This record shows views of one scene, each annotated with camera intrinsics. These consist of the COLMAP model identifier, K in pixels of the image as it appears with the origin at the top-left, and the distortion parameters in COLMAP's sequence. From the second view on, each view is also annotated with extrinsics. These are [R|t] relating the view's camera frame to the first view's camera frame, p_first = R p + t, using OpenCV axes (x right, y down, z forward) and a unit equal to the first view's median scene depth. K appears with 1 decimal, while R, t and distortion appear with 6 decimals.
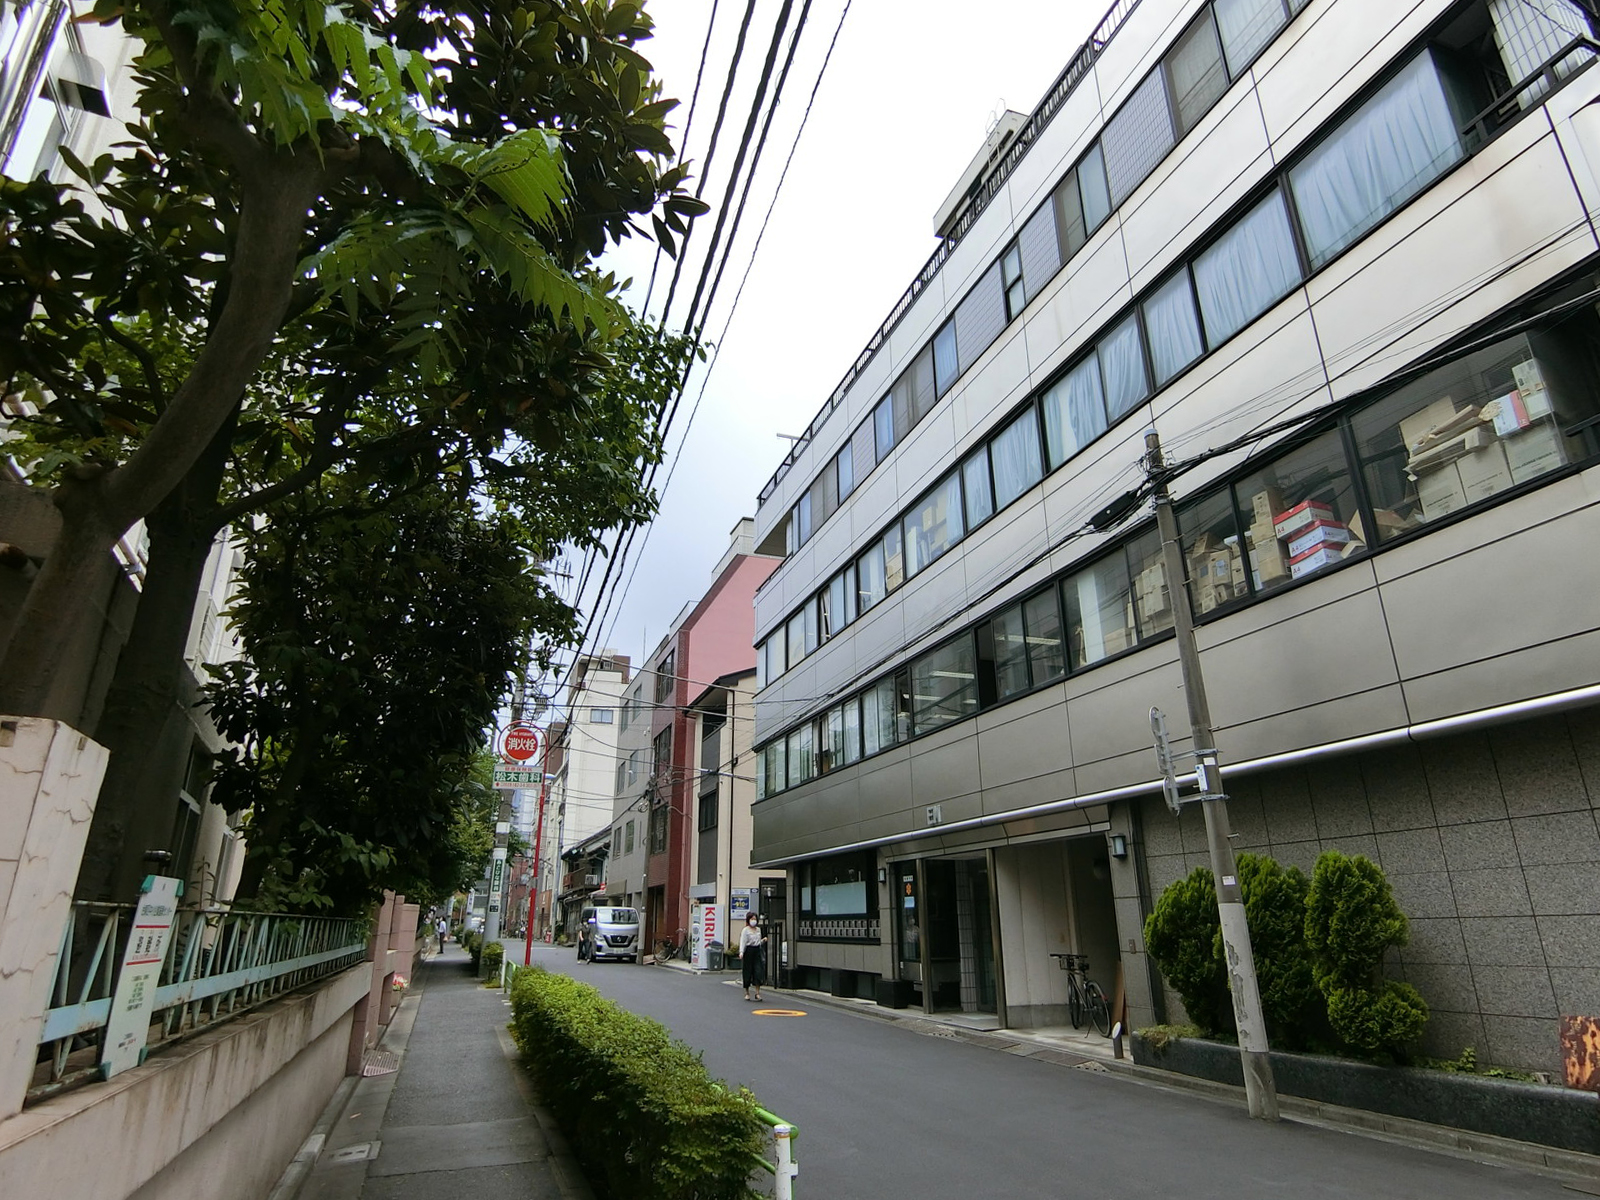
lens RADIAL K [[885.1, 0, 800.0], [0, 885.1, 600.0], [0, 0, 1]] dist [0.000837, 0.000078]
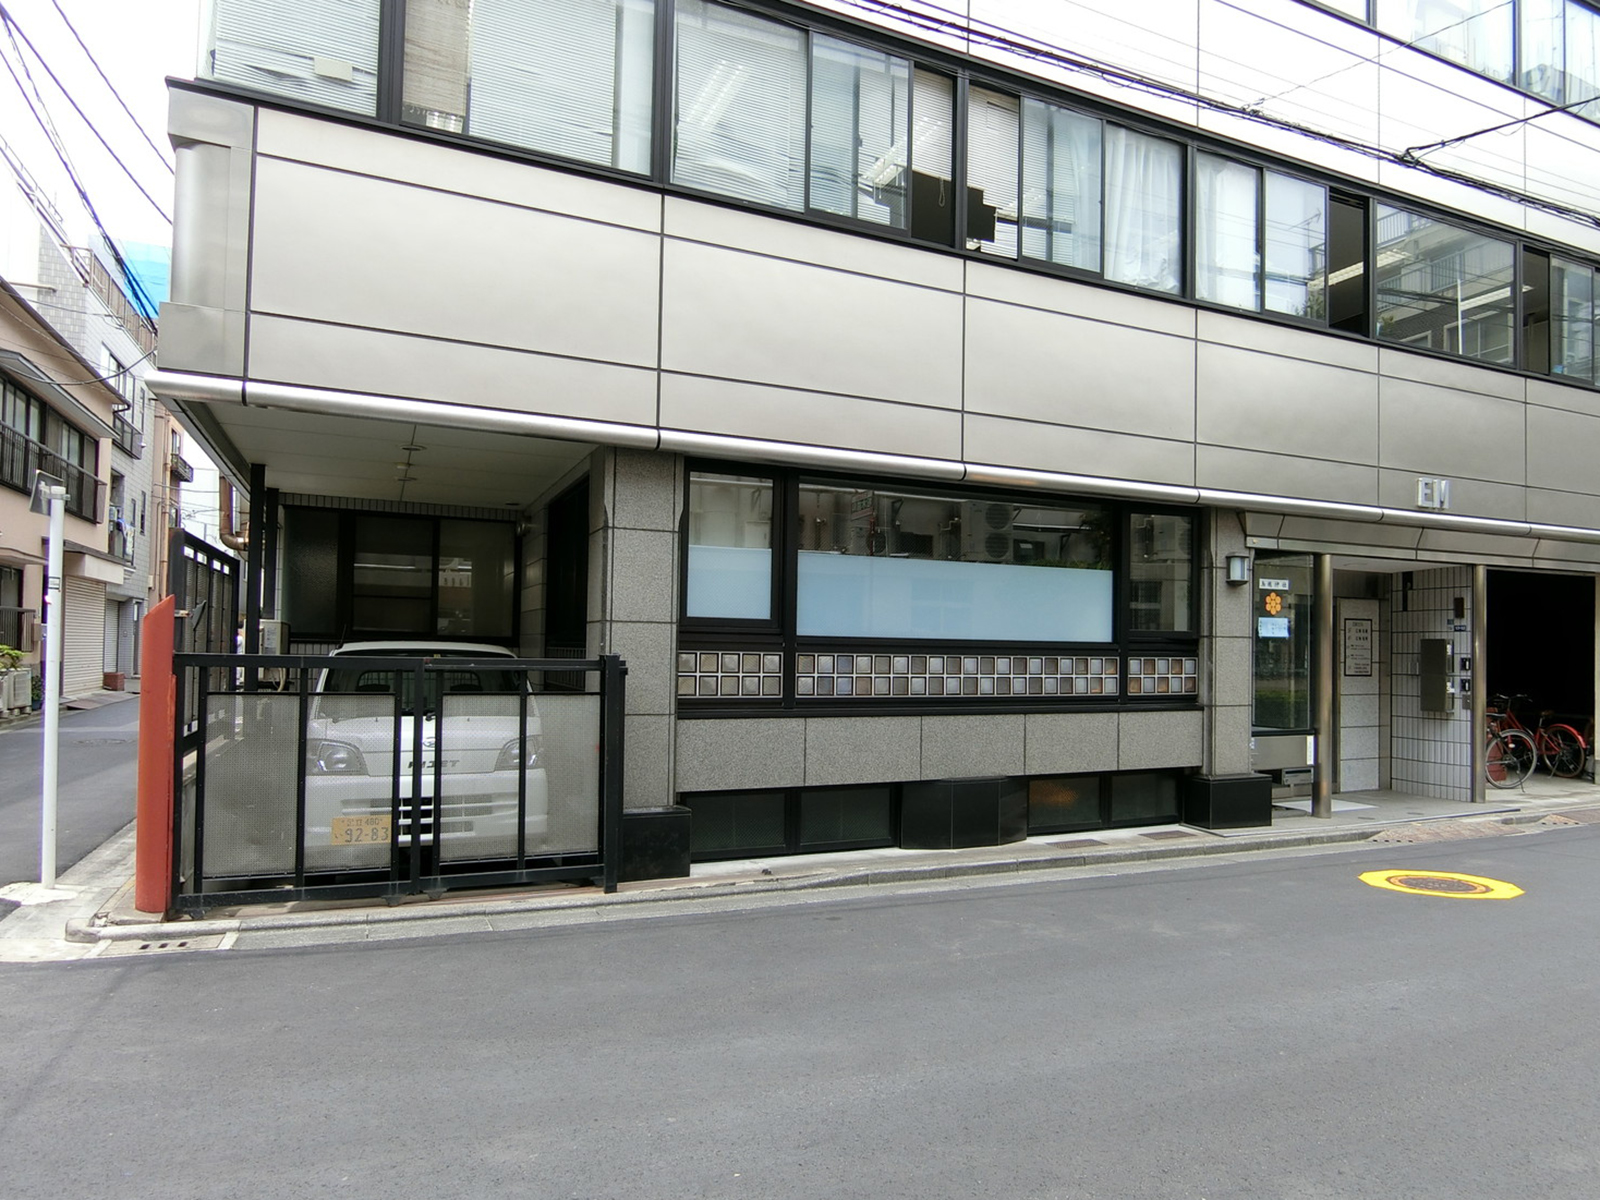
lens RADIAL K [[1183.3, 0, 800.1], [0, 1183.3, 625.6], [0, 0, 1]] dist [0.005974, 0.003272]
pose [[-0.132731, 0.030482, 0.990683, -0.564781], [-0.349312, 0.933957, -0.075538, 0.528655], [-0.927558, -0.356084, -0.113317, 1.442462]]
